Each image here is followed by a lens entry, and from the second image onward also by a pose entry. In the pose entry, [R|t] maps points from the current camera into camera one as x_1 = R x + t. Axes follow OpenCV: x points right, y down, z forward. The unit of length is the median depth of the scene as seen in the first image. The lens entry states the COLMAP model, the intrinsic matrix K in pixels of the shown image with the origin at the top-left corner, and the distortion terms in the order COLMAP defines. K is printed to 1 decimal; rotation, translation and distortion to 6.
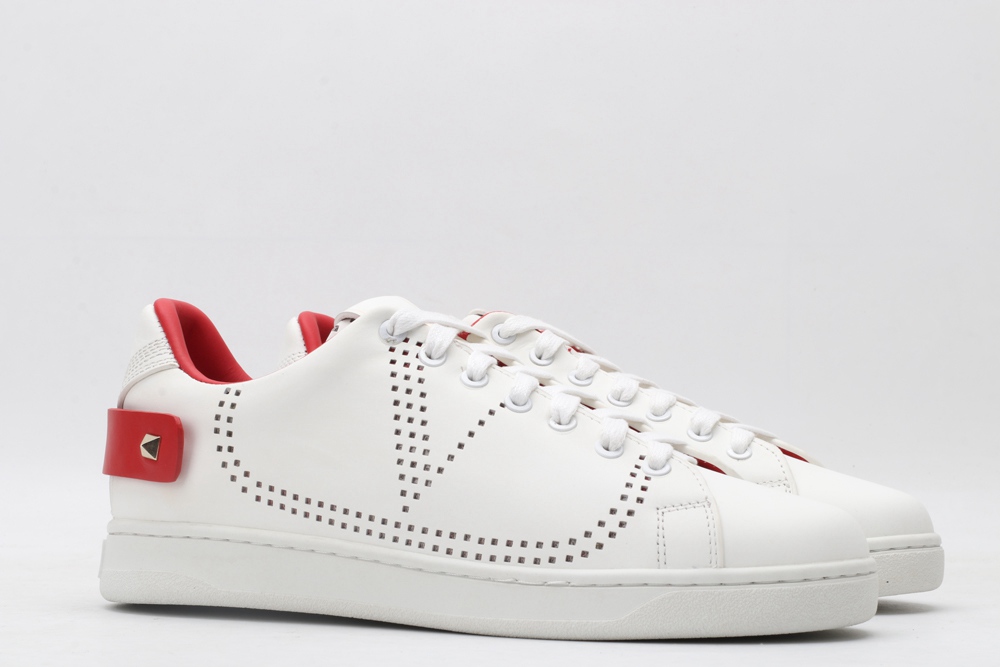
lens RADIAL K [[2347.8, 0, 501.4], [0, 2347.8, 330.6], [0, 0, 1]] dist [0.044716, 0.000000]
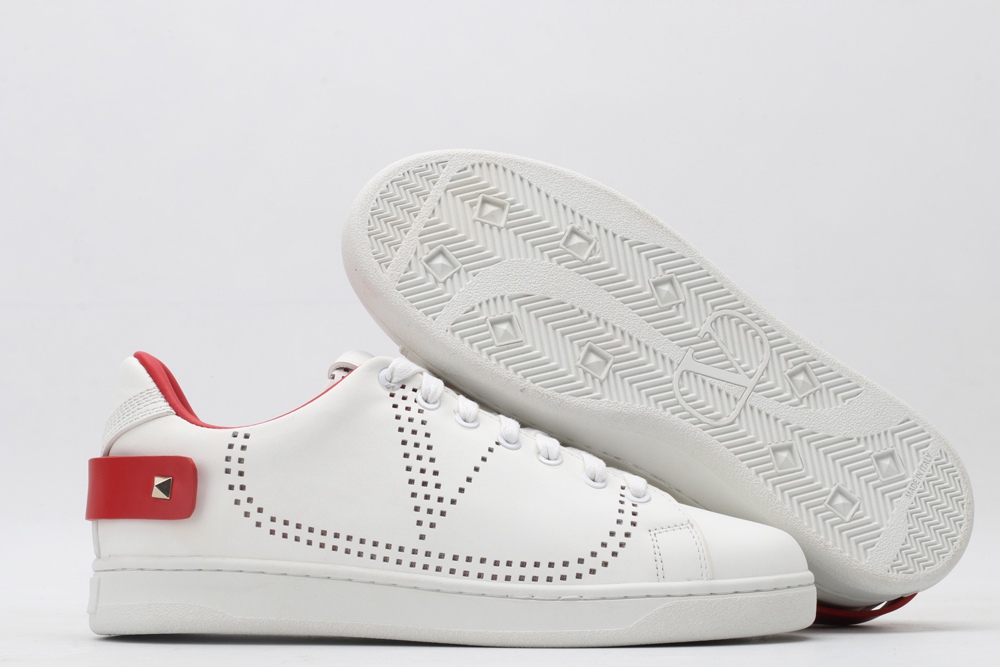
lens RADIAL K [[2347.8, 0, 498.6], [0, 2347.8, 336.4], [0, 0, 1]] dist [0.044716, 0.000000]
pose [[0.963972, 0.001492, 0.266000, -0.299169], [0.007263, 0.999464, -0.031927, 0.016421], [-0.265905, 0.032709, 0.963444, -0.086765]]
